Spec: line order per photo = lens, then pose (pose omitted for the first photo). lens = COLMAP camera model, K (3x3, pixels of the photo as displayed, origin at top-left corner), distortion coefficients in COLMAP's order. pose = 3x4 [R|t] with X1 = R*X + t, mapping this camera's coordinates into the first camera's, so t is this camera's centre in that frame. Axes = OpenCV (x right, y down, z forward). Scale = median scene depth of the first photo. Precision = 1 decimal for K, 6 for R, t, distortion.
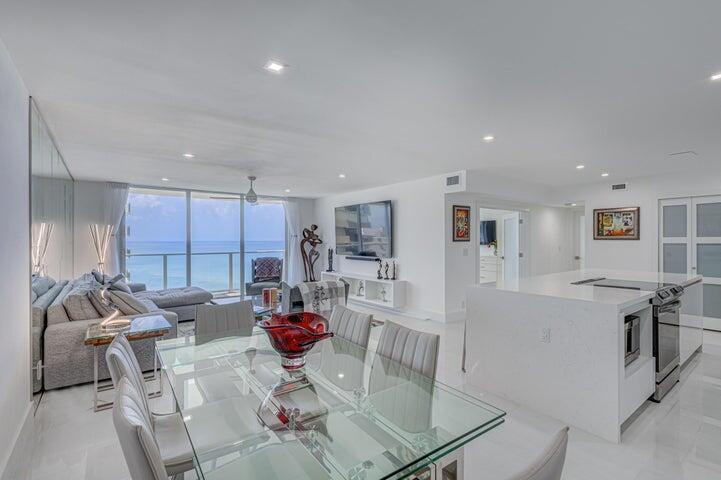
lens RADIAL K [[325.0, 0, 362.9], [0, 325.0, 241.8], [0, 0, 1]] dist [0.007718, 0.000994]
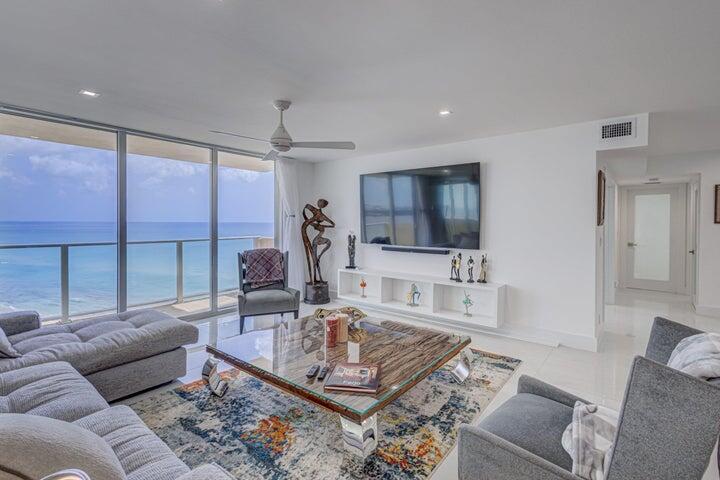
lens RADIAL K [[338.8, 0, 360.2], [0, 338.8, 227.0], [0, 0, 1]] dist [0.009446, -0.000835]
pose [[0.974426, 0.002398, 0.224698, -0.331411], [-0.004419, 0.999954, 0.008494, -0.001724], [-0.224667, -0.009269, 0.974391, 0.420311]]
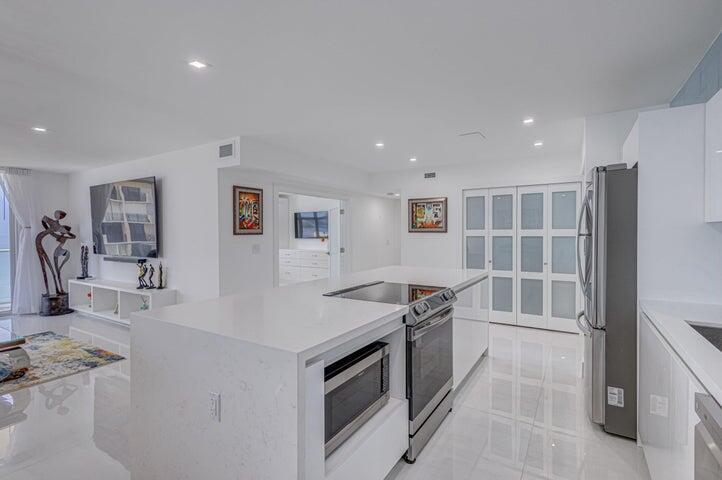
lens RADIAL K [[339.7, 0, 353.3], [0, 339.7, 239.5], [0, 0, 1]] dist [0.009446, -0.000835]
pose [[0.940090, -0.007627, 0.340840, 0.258516], [0.003669, 0.999918, 0.012254, 0.001131], [-0.340906, -0.010269, 0.940041, 0.174147]]
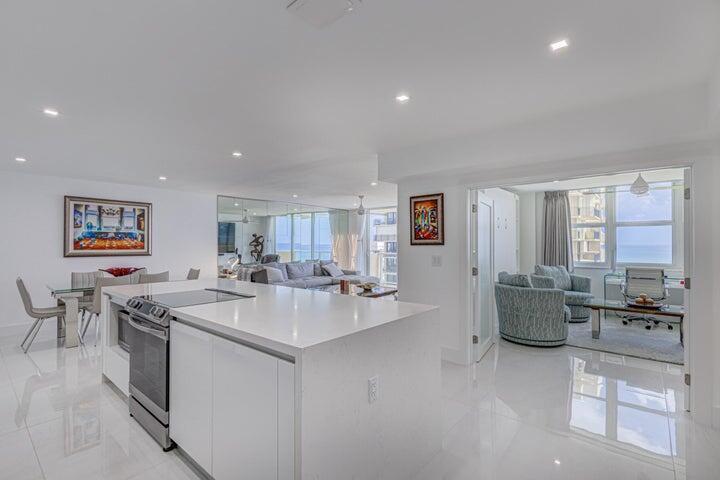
lens RADIAL K [[338.8, 0, 366.2], [0, 338.8, 243.0], [0, 0, 1]] dist [0.009446, -0.000835]
pose [[0.224257, 0.000053, -0.974530, 0.982016], [-0.006993, 0.999974, -0.001554, -0.003565], [0.974505, 0.007163, 0.224252, 0.694078]]
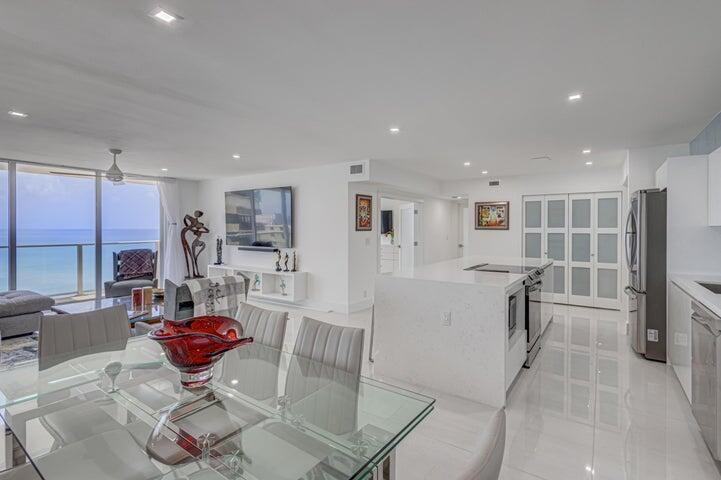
lens RADIAL K [[339.3, 0, 363.5], [0, 339.3, 231.8], [0, 0, 1]] dist [0.009446, -0.000835]
pose [[0.950461, 0.001758, 0.310840, -0.021051], [-0.002767, 0.999992, 0.002805, -0.001050], [-0.310833, -0.003526, 0.950458, 0.011449]]
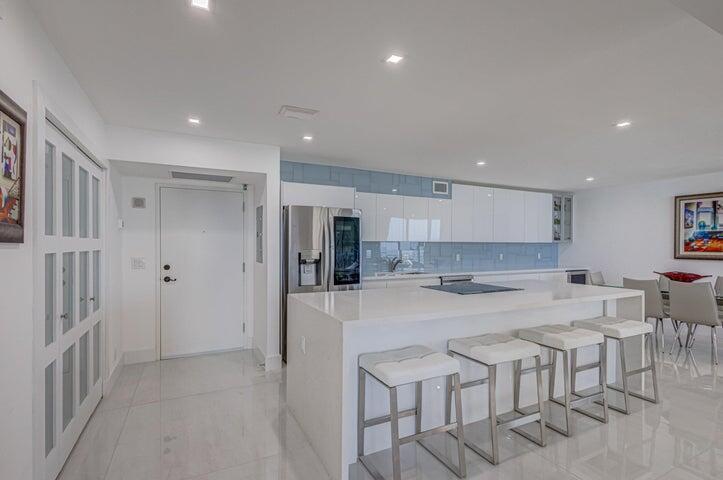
lens RADIAL K [[340.2, 0, 357.2], [0, 340.2, 244.9], [0, 0, 1]] dist [0.009446, -0.000835]
pose [[-0.980741, 0.000641, 0.195312, 0.535047], [0.001934, 0.999977, 0.006432, -0.005417], [-0.195303, 0.006686, -0.980720, 1.195704]]
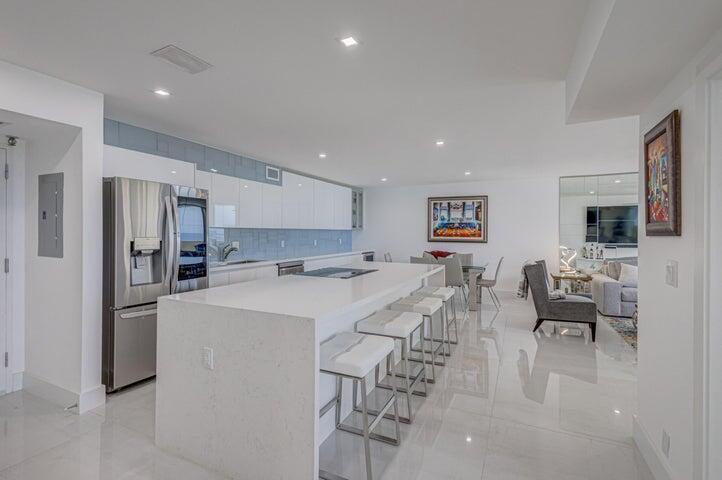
lens RADIAL K [[339.7, 0, 349.3], [0, 339.7, 229.0], [0, 0, 1]] dist [0.009446, -0.000835]
pose [[-0.900020, -0.005398, -0.435814, 0.715126], [-0.005350, 0.999985, -0.001338, -0.005518], [0.435815, 0.001128, -0.900036, 1.152111]]
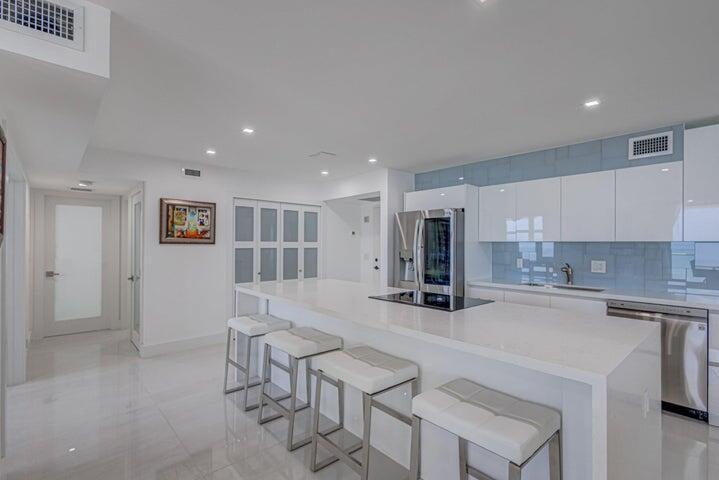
lens RADIAL K [[338.3, 0, 368.0], [0, 338.3, 239.9], [0, 0, 1]] dist [0.009446, -0.000835]
pose [[-0.091481, 0.014753, 0.995697, -0.016019], [0.002767, 0.999890, -0.014561, -0.003161], [-0.995803, 0.001423, -0.091512, 0.694662]]
